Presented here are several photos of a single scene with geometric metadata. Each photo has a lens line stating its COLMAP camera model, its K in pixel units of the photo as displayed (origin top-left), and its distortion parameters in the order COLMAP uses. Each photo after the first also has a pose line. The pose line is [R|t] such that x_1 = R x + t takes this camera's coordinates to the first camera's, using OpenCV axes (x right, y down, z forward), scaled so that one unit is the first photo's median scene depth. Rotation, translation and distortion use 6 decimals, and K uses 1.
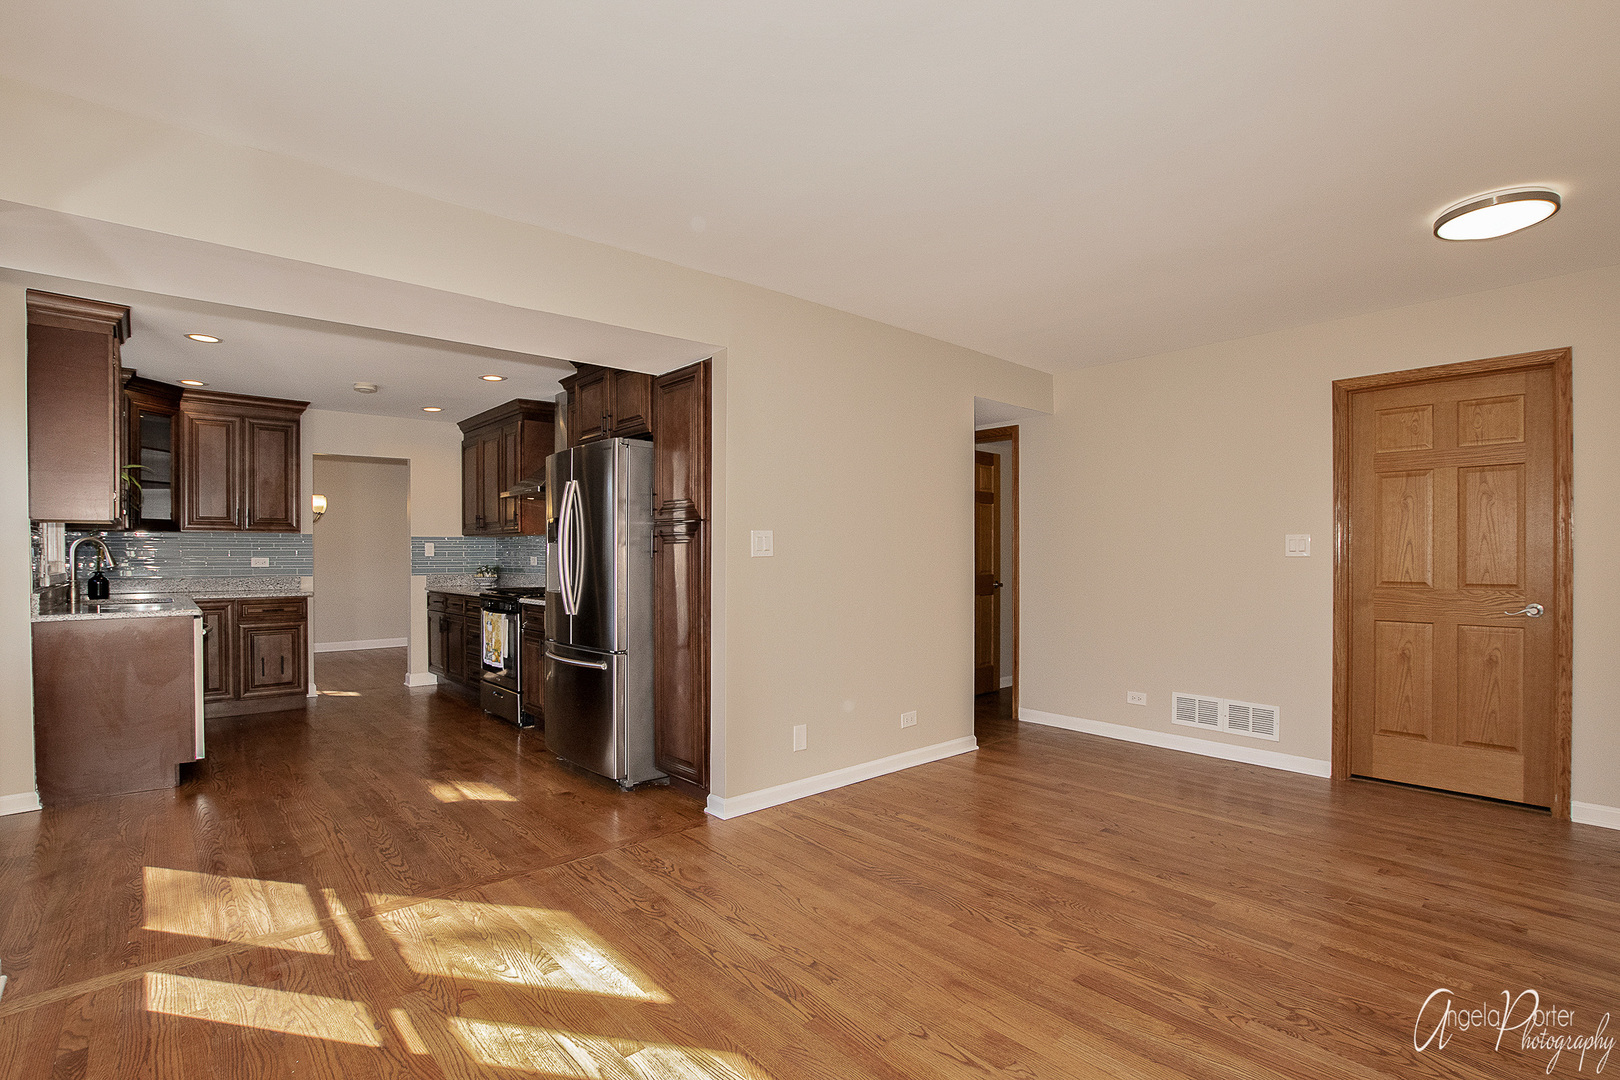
lens RADIAL K [[767.1, 0, 818.1], [0, 767.1, 563.5], [0, 0, 1]] dist [-0.019878, 0.000205]
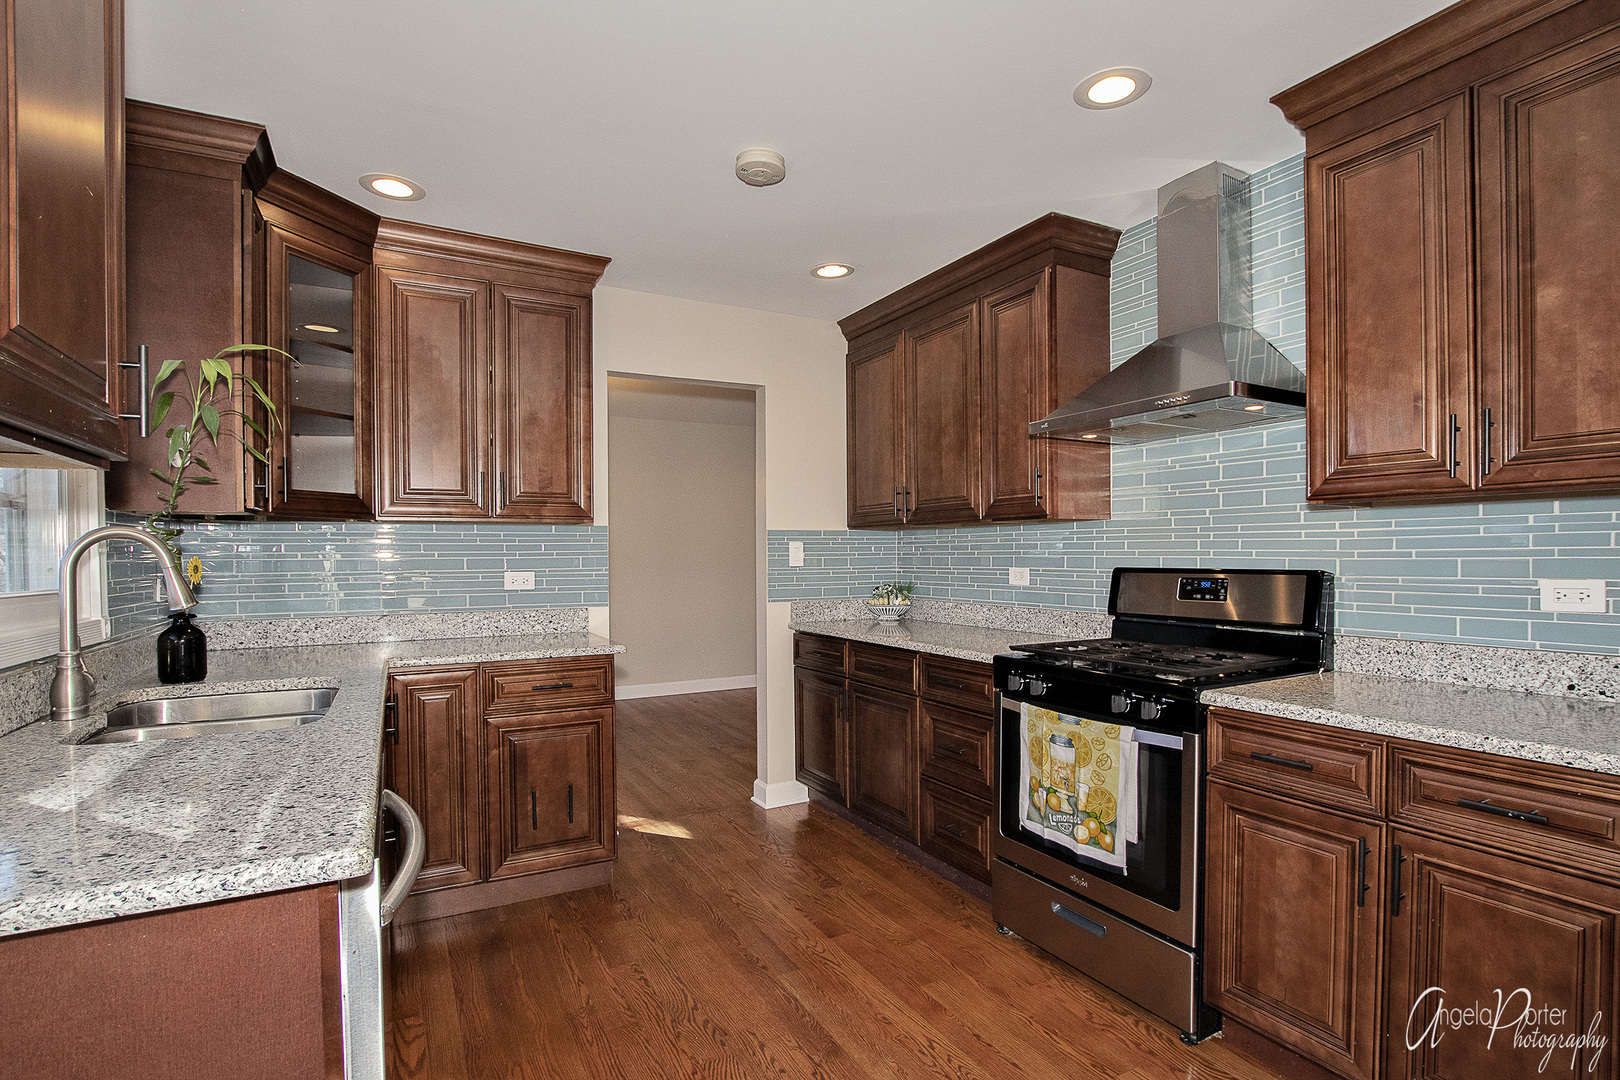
lens RADIAL K [[783.2, 0, 851.2], [0, 783.2, 572.2], [0, 0, 1]] dist [-0.024575, 0.000155]
pose [[0.981141, -0.000327, -0.193294, -0.437307], [0.002136, 0.999956, 0.009149, -0.012577], [0.193282, -0.009389, 0.981098, 0.556338]]
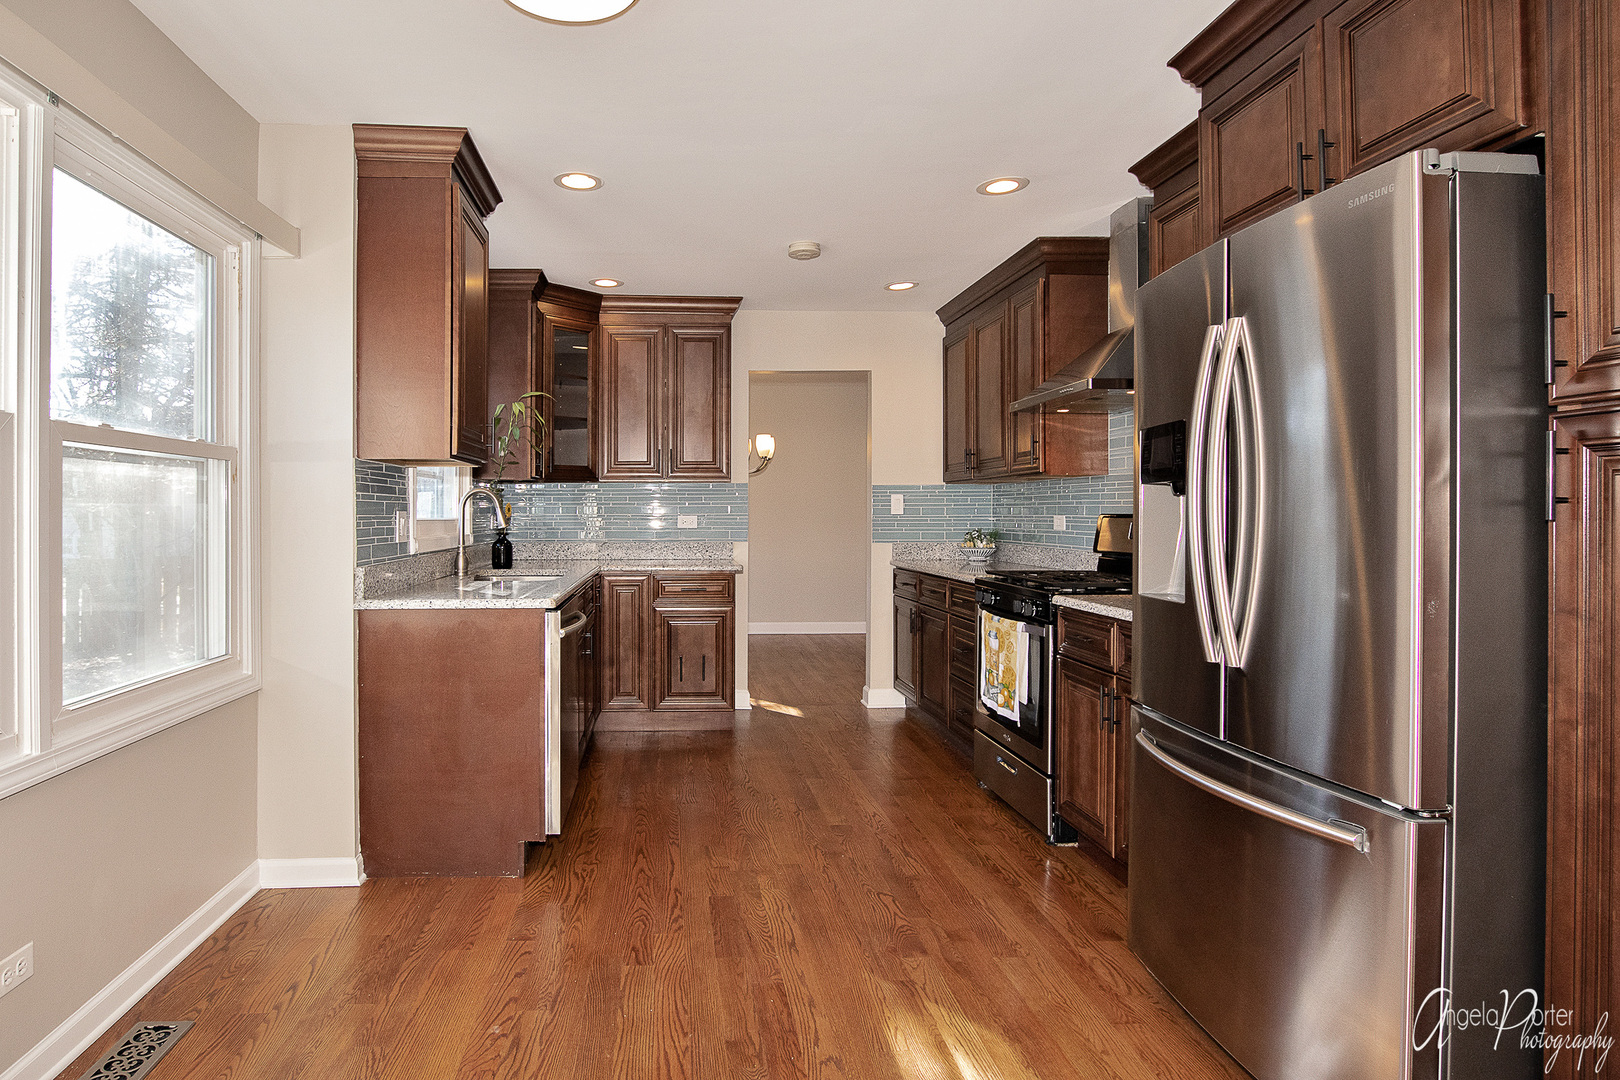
lens RADIAL K [[896.7, 0, 708.6], [0, 896.7, 514.9], [0, 0, 1]] dist [-0.048278, 0.000032]
pose [[0.777083, 0.002143, -0.629394, -0.175159], [-0.008213, 0.999944, -0.006736, -0.002960], [0.629344, 0.010404, 0.777057, 0.348757]]
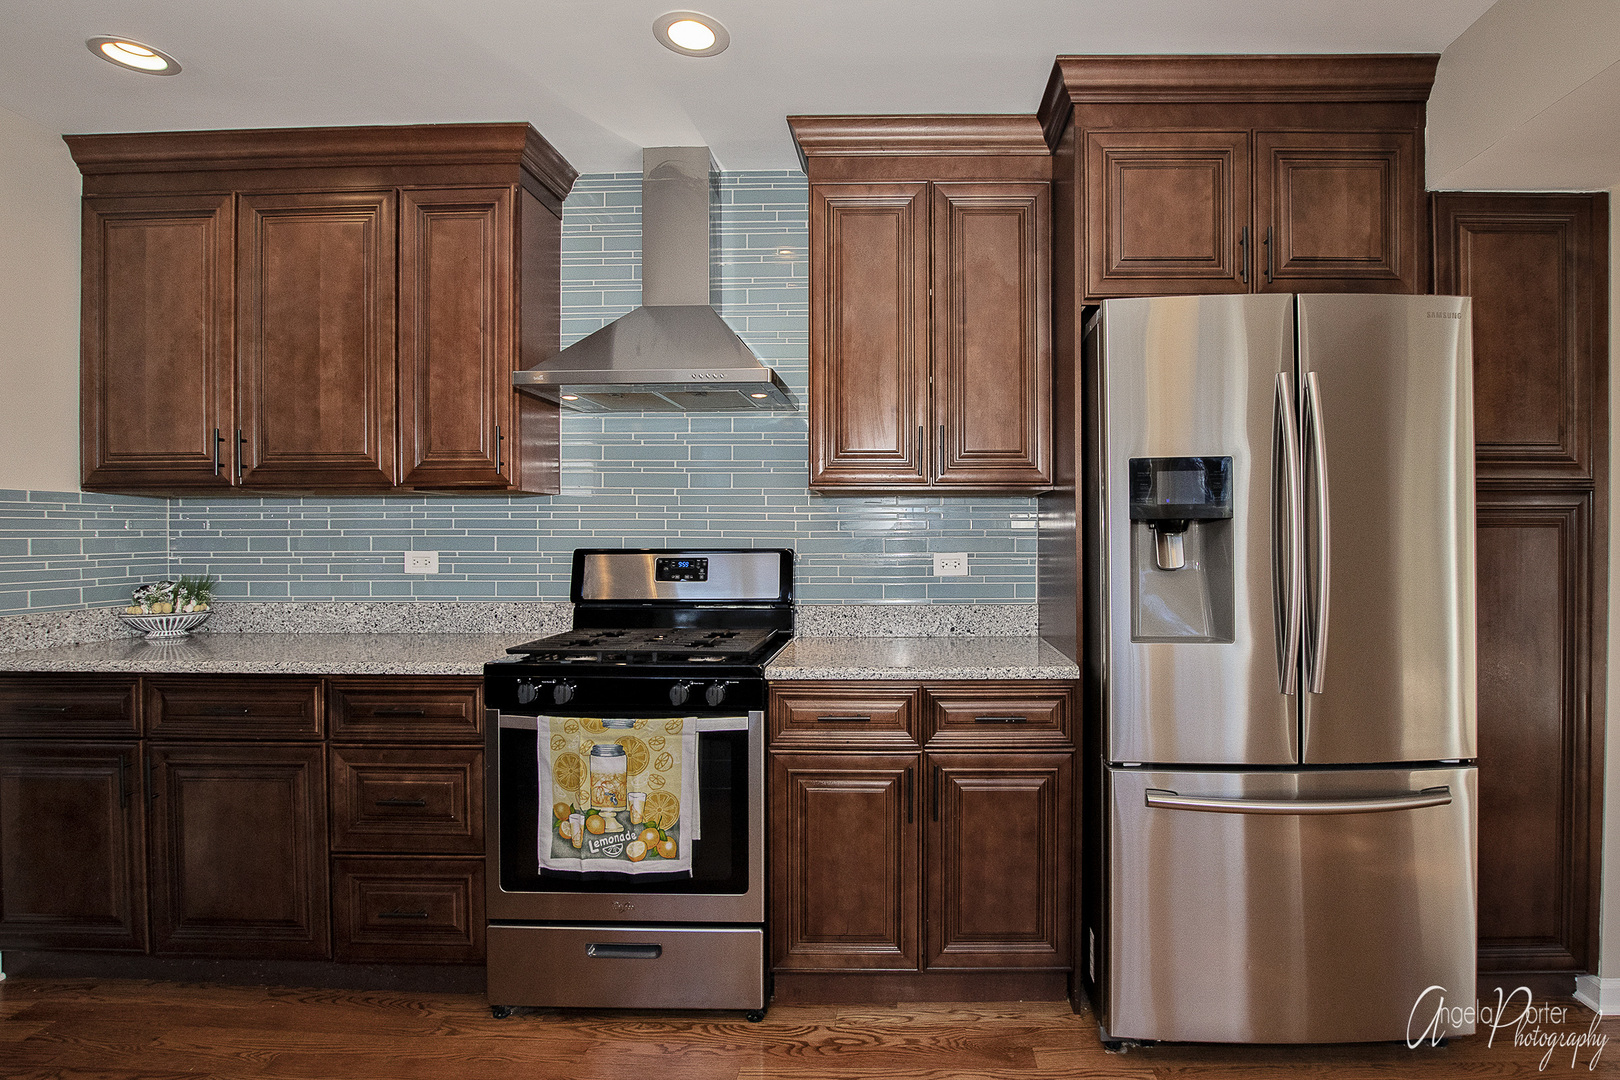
lens RADIAL K [[797.3, 0, 963.9], [0, 797.3, 542.0], [0, 0, 1]] dist [-0.025554, -0.000627]
pose [[0.661446, -0.008002, 0.749950, -0.560422], [0.010801, 0.999941, 0.001143, -0.012676], [-0.749915, 0.007344, 0.661493, 0.617847]]
